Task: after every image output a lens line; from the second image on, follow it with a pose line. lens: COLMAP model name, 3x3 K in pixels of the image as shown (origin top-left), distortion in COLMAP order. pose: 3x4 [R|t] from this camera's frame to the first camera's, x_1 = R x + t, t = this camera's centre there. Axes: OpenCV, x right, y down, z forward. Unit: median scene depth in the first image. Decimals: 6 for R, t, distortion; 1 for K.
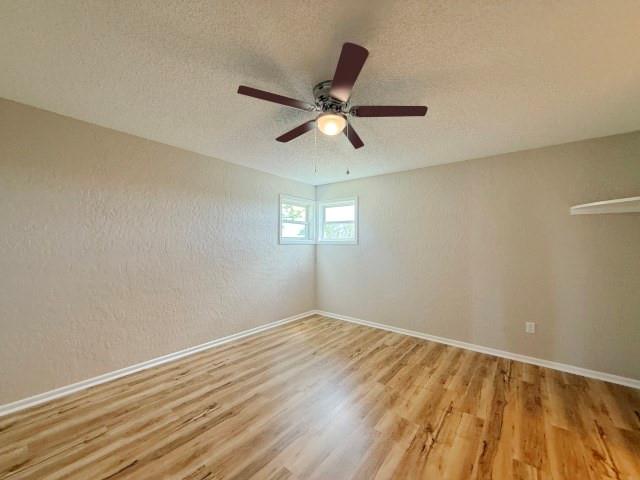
lens RADIAL K [[255.9, 0, 316.8], [0, 255.9, 239.1], [0, 0, 1]] dist [-0.000455, 0.000168]
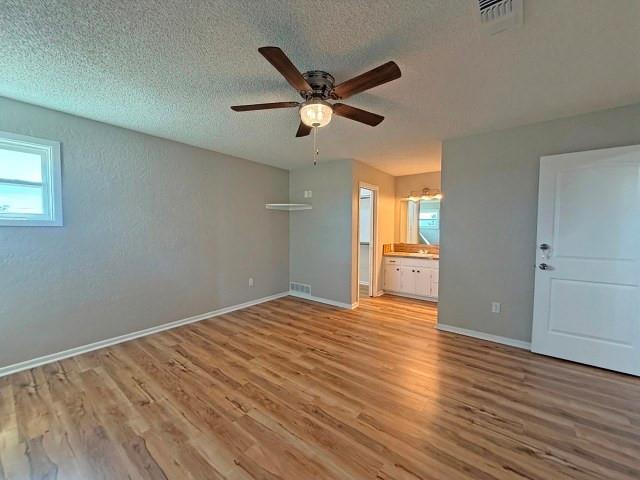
lens RADIAL K [[255.9, 0, 318.0], [0, 255.9, 239.0], [0, 0, 1]] dist [-0.000455, 0.000168]
pose [[-0.004549, -0.054458, 0.998506, -0.668821], [-0.019115, 0.998338, 0.054362, 0.006351], [-0.999807, -0.018839, -0.005582, 0.641265]]
